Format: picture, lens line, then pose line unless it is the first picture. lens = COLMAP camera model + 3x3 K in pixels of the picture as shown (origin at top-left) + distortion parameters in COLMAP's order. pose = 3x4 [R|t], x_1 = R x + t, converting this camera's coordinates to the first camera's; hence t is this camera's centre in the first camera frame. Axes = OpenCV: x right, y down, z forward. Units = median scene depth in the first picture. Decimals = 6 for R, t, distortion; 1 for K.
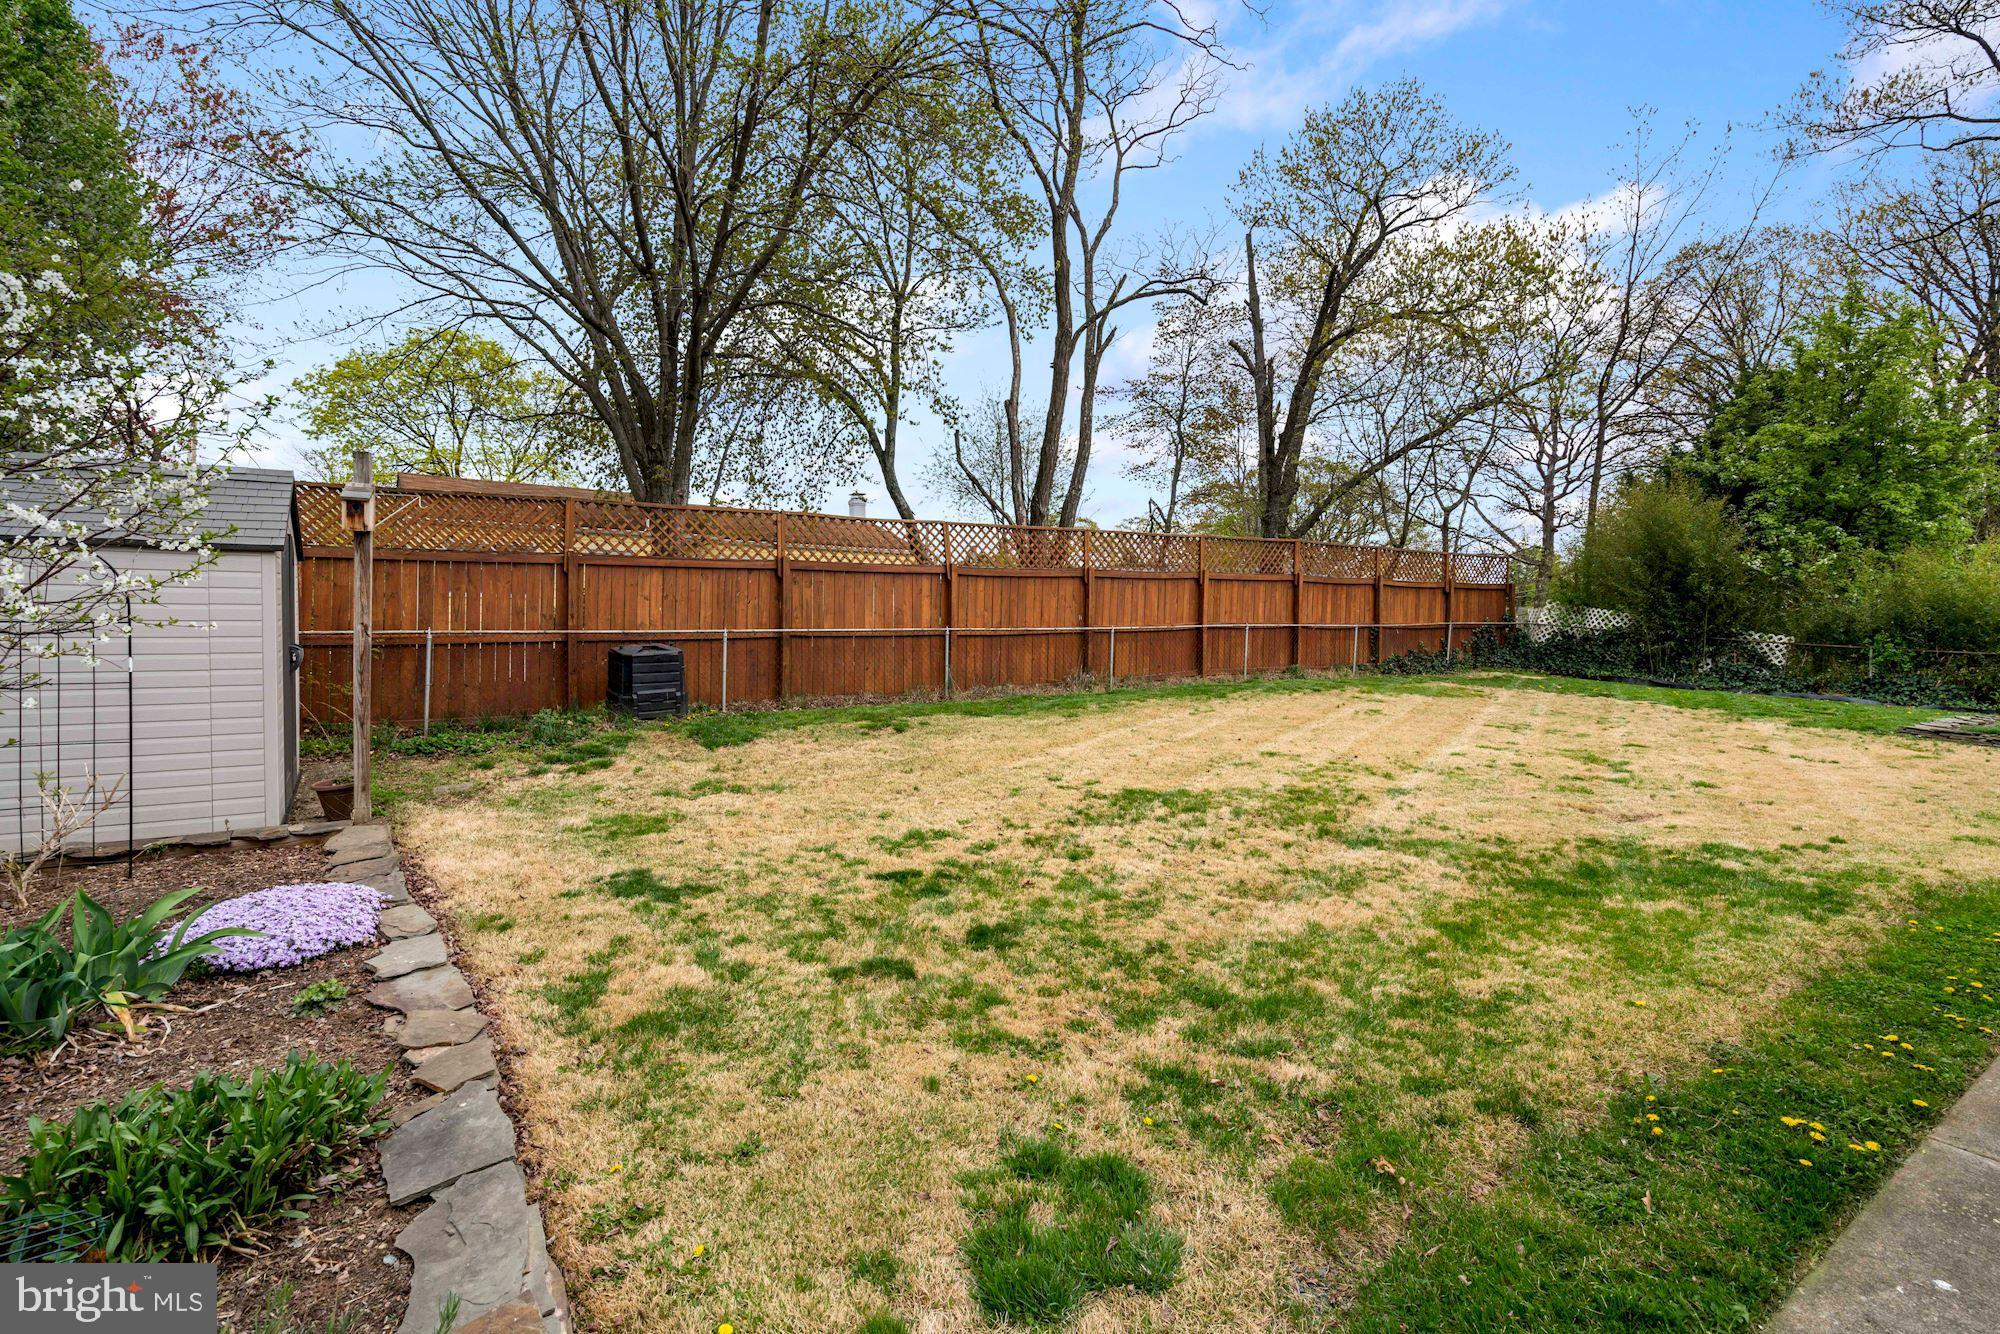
lens RADIAL K [[1001.6, 0, 1006.1], [0, 1001.6, 658.2], [0, 0, 1]] dist [0.002512, 0.000825]
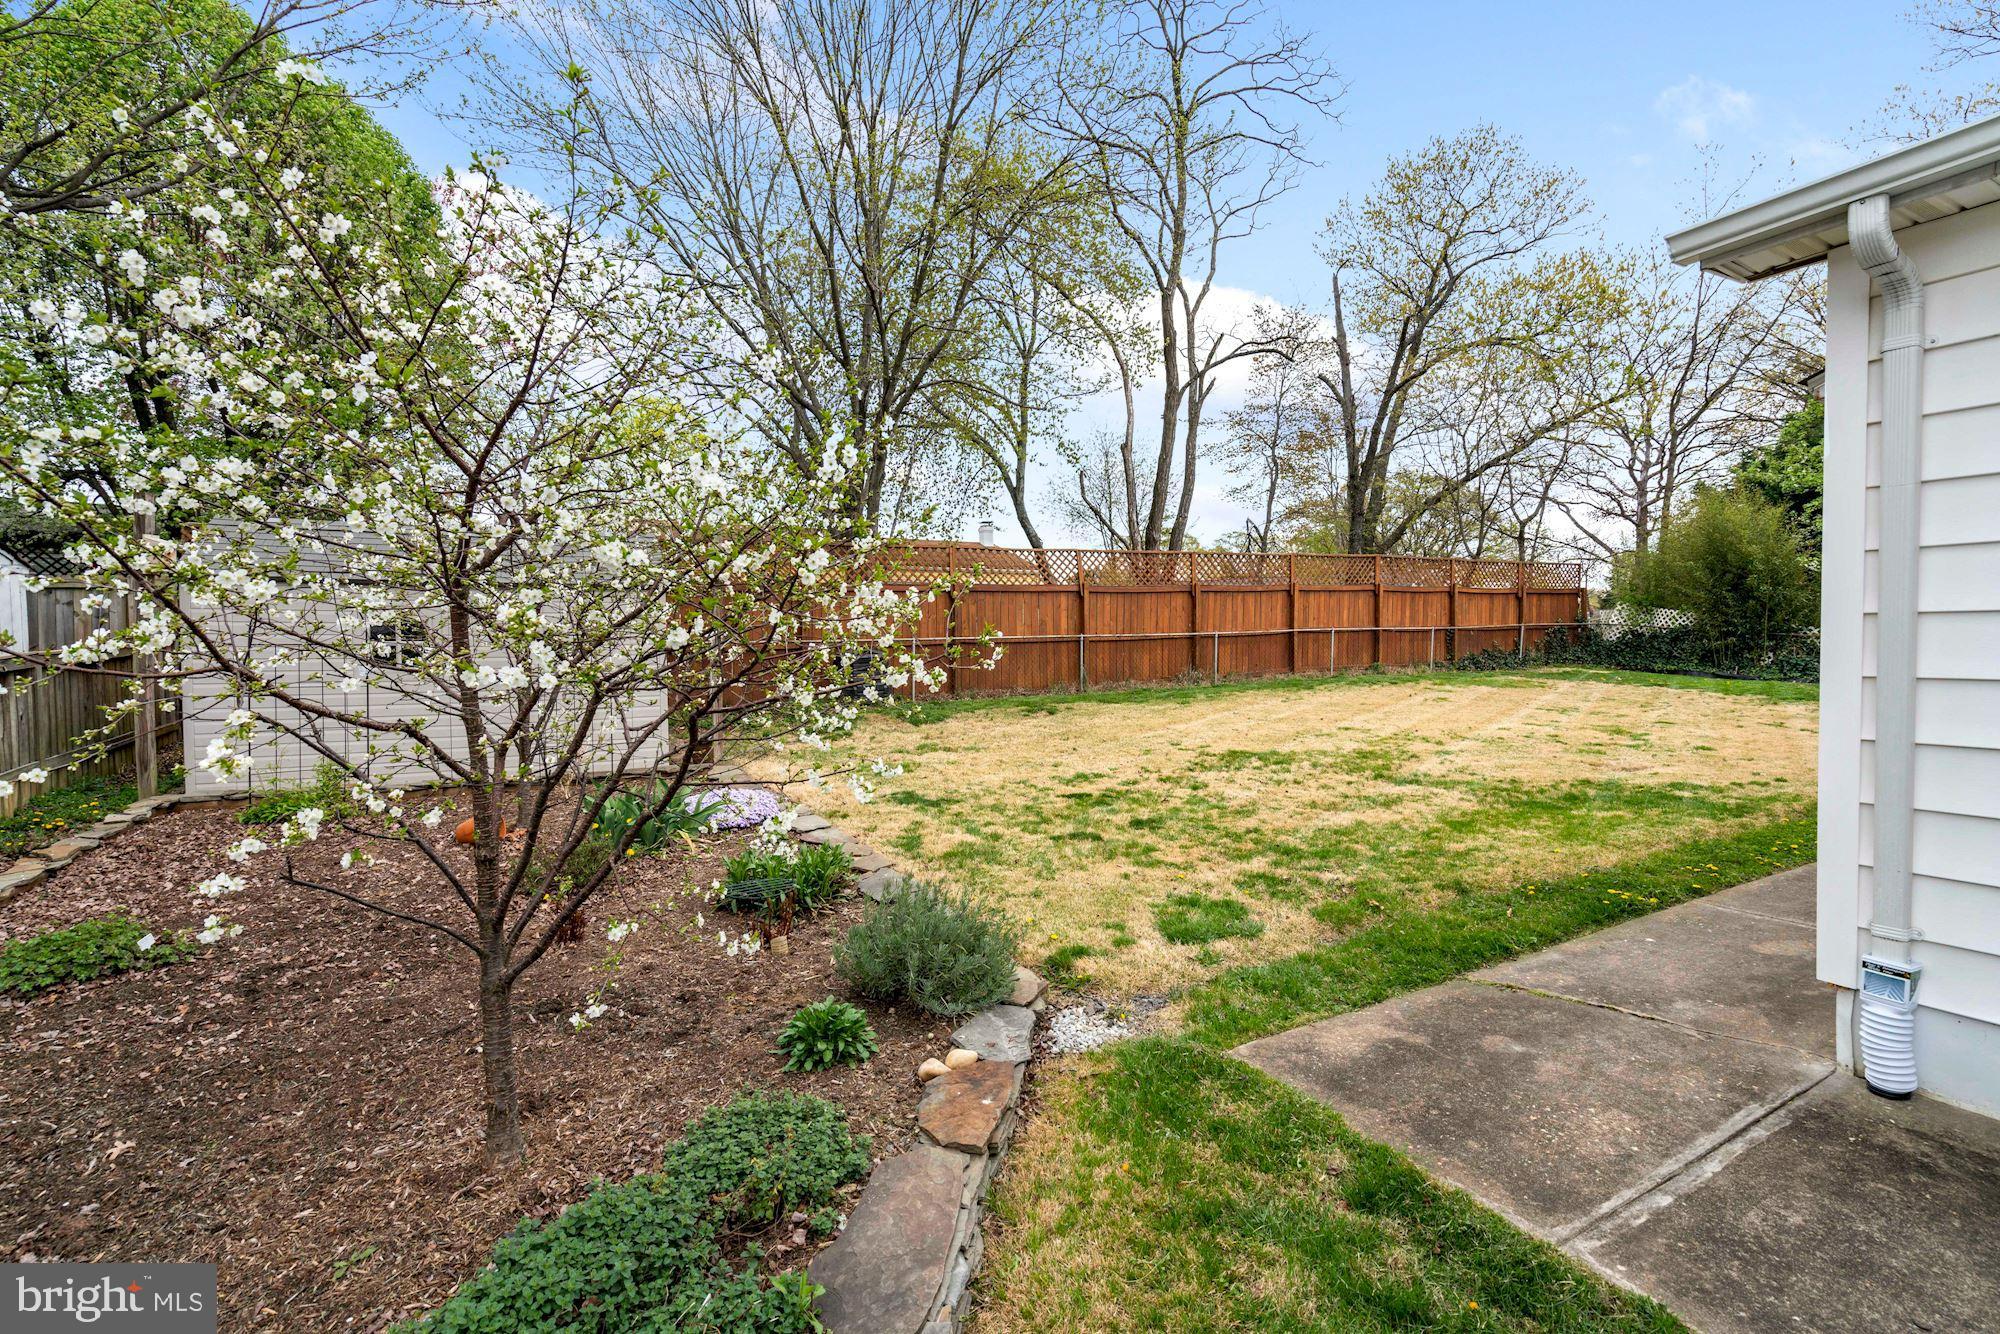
lens RADIAL K [[901.5, 0, 1003.2], [0, 901.5, 664.7], [0, 0, 1]] dist [-0.007707, 0.000197]
pose [[0.992217, -0.012681, -0.123871, -0.013236], [0.012578, 0.999920, -0.001612, 0.006048], [0.123881, 0.000042, 0.992297, -0.099531]]
